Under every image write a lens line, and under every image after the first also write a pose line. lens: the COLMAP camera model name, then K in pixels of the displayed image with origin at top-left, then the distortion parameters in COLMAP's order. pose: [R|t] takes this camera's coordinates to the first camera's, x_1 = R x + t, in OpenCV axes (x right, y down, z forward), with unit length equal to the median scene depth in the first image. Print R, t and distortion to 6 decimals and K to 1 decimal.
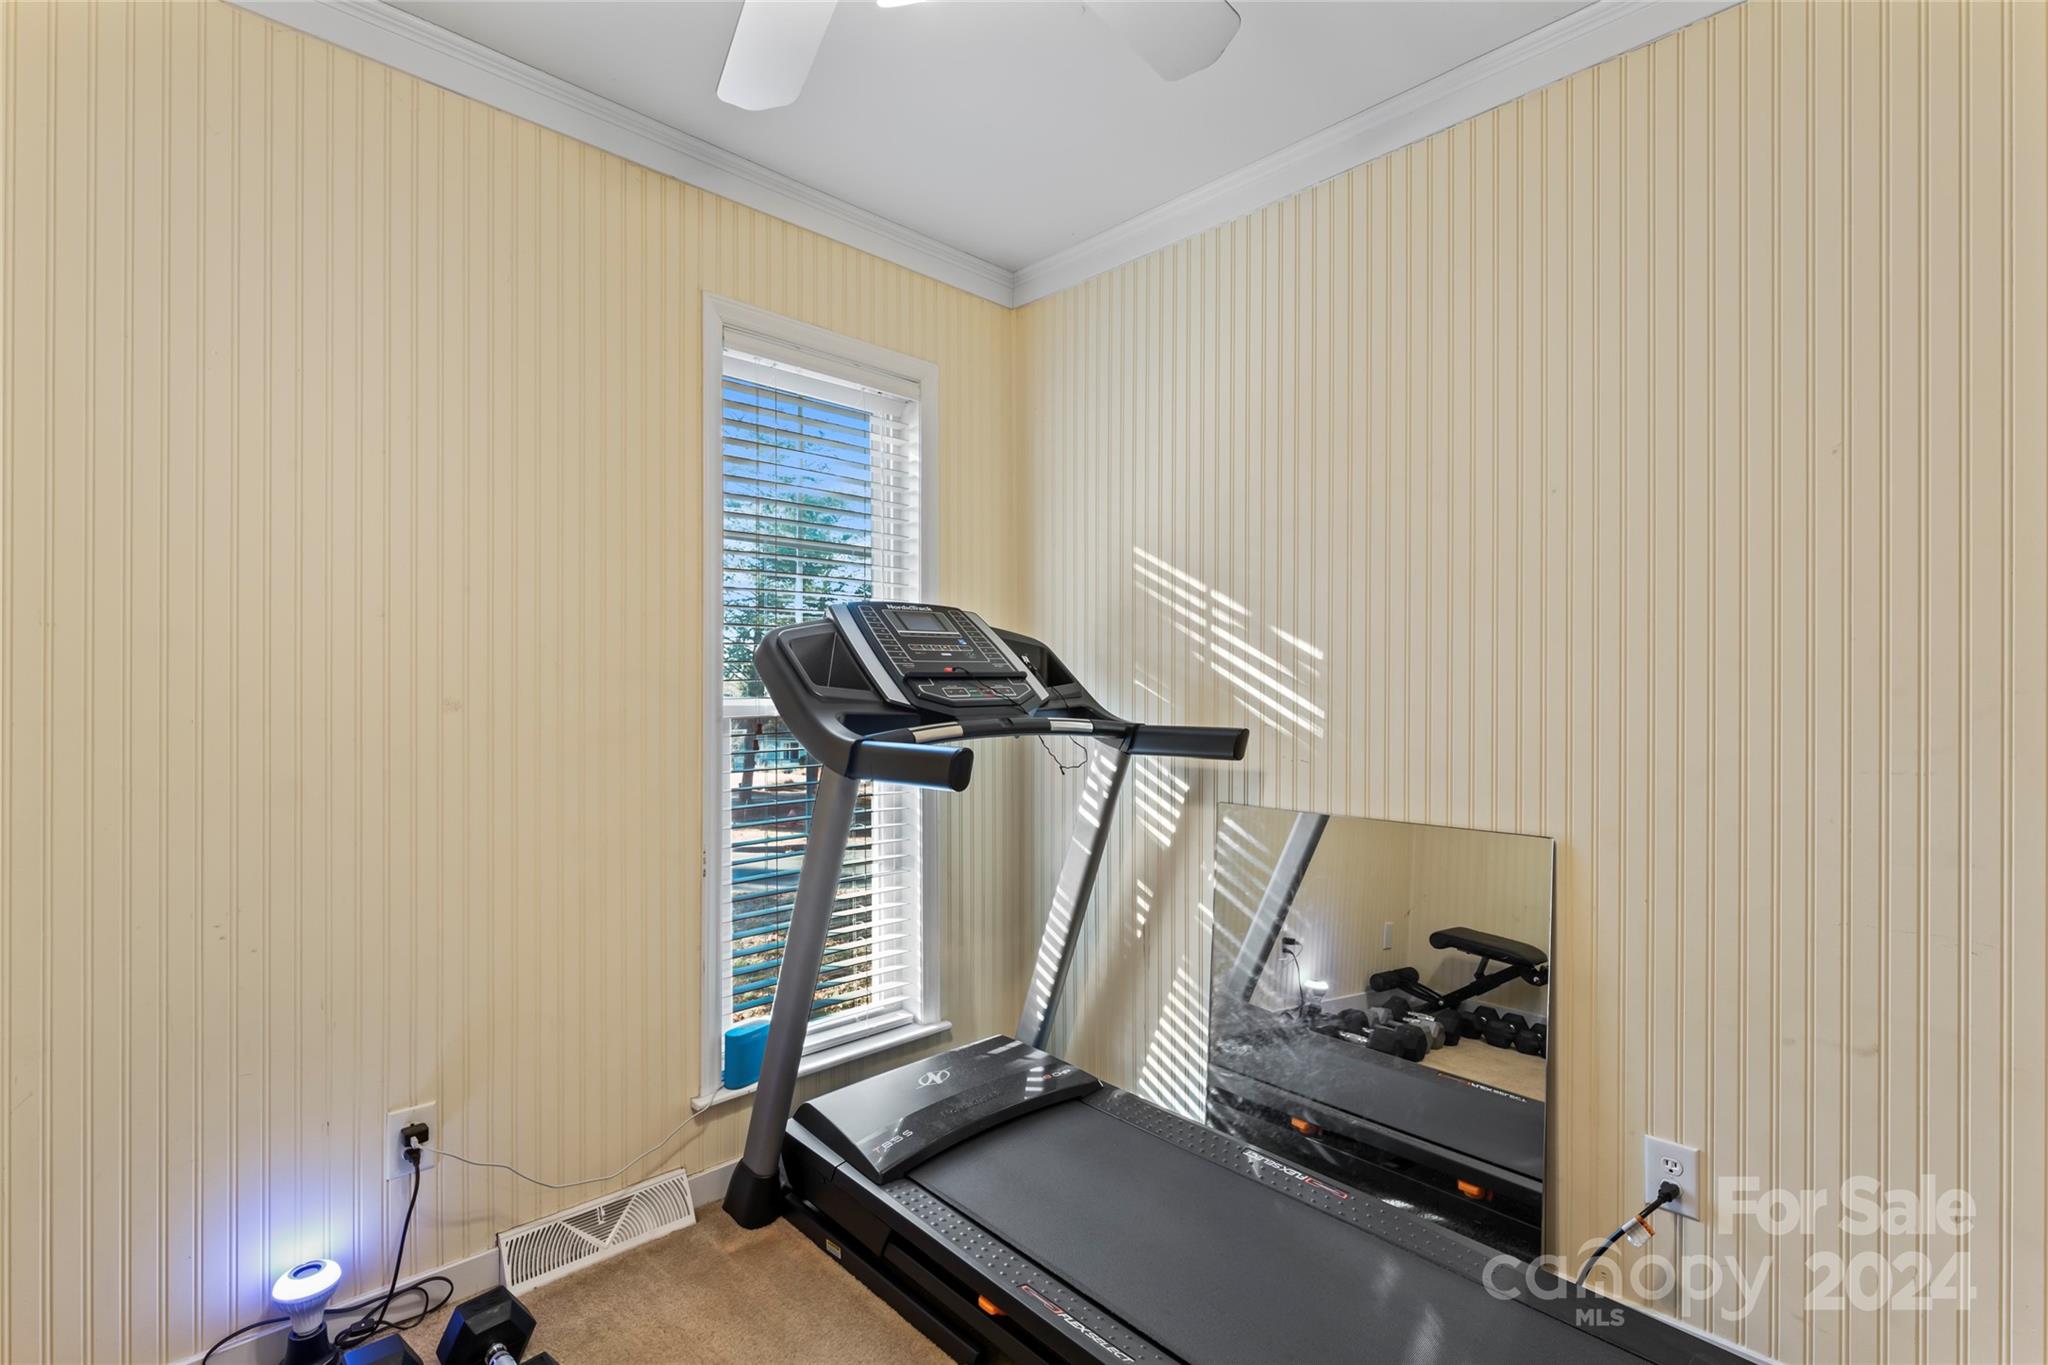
lens RADIAL K [[931.8, 0, 1031.2], [0, 931.8, 683.6], [0, 0, 1]] dist [-0.008859, -0.000888]
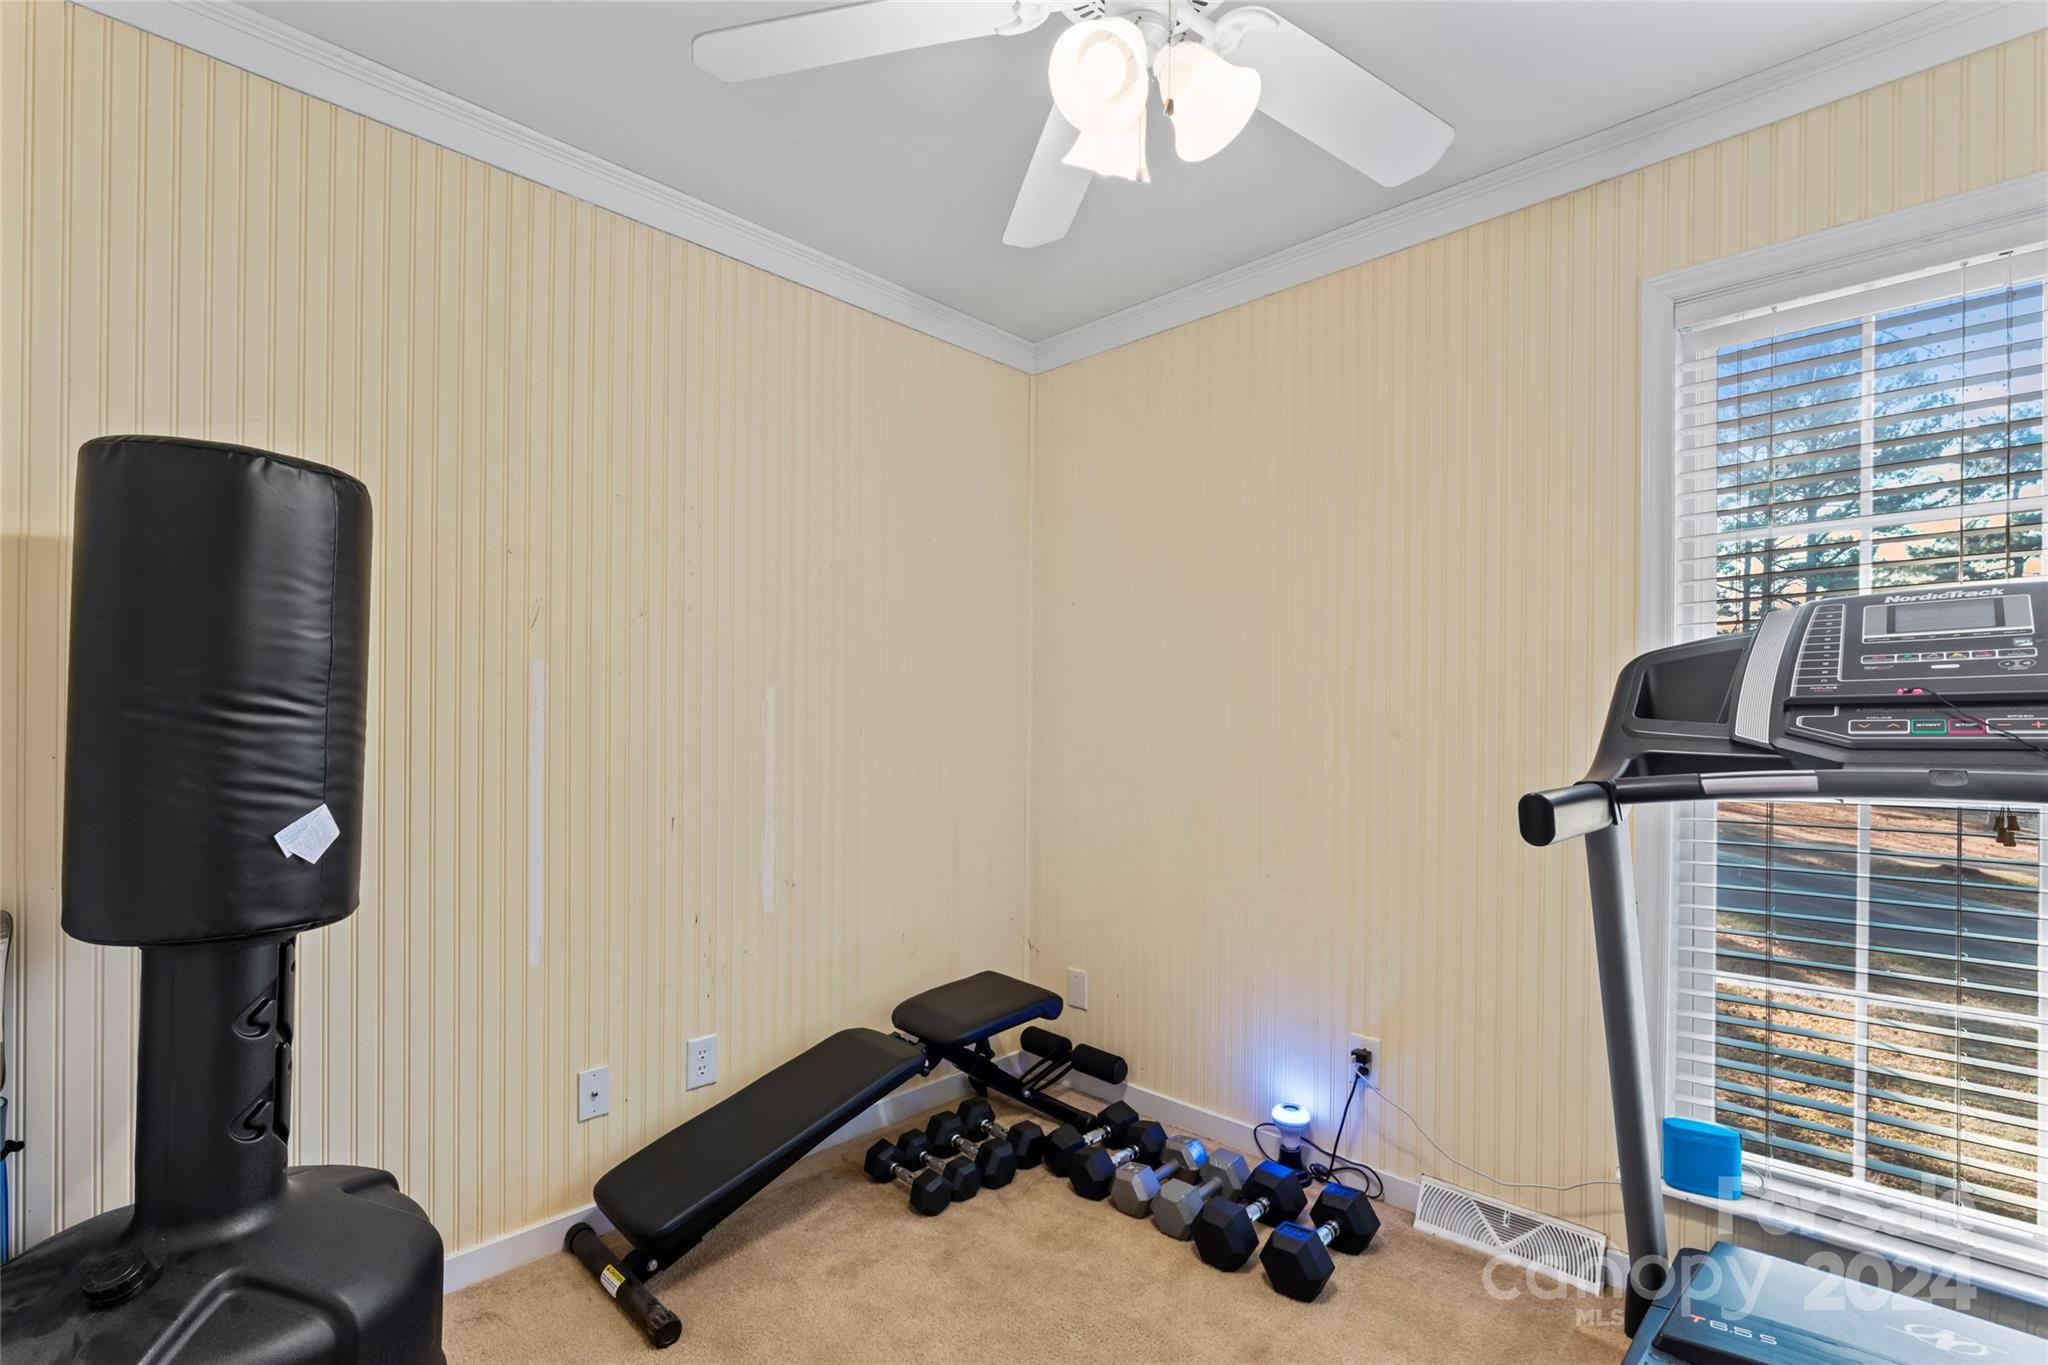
lens RADIAL K [[931.8, 0, 1067.2], [0, 931.8, 712.1], [0, 0, 1]] dist [-0.008859, -0.000888]
pose [[0.059541, -0.012126, -0.998152, 0.612789], [0.002605, 0.999925, -0.011992, 0.006656], [0.998222, -0.001886, 0.059568, 0.470980]]
